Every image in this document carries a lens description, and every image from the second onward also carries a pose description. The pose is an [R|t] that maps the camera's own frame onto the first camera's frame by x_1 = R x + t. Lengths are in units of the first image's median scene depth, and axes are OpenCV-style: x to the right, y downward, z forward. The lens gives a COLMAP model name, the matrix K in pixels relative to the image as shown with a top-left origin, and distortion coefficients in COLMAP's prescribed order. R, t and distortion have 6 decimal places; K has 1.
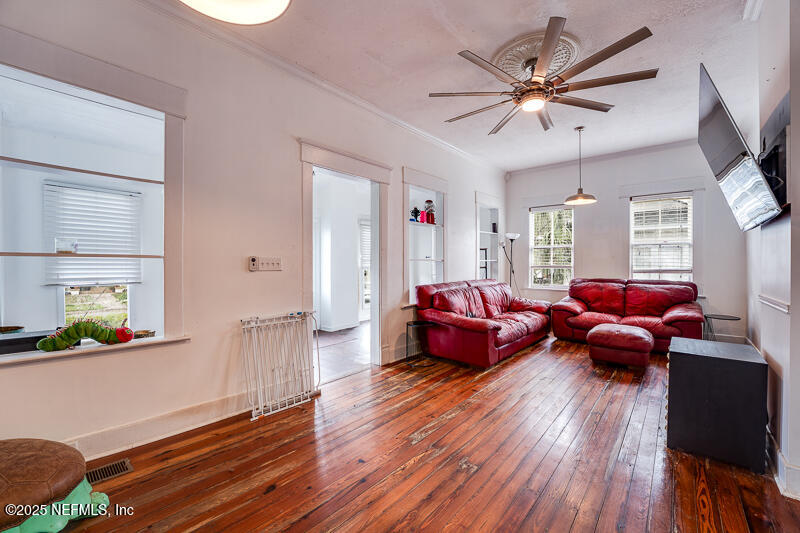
lens RADIAL K [[328.1, 0, 399.2], [0, 328.1, 266.2], [0, 0, 1]] dist [-0.025137, 0.001907]
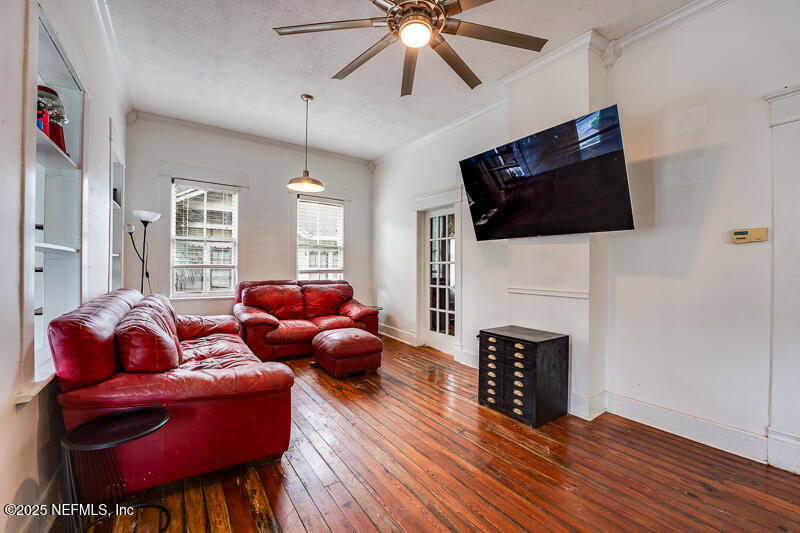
lens RADIAL K [[328.1, 0, 403.0], [0, 328.1, 267.2], [0, 0, 1]] dist [-0.025137, 0.001907]
pose [[0.240369, 0.002666, 0.970678, -0.162303], [-0.002564, 0.999994, -0.002112, 0.003563], [-0.970678, -0.001981, 0.240375, 0.518193]]
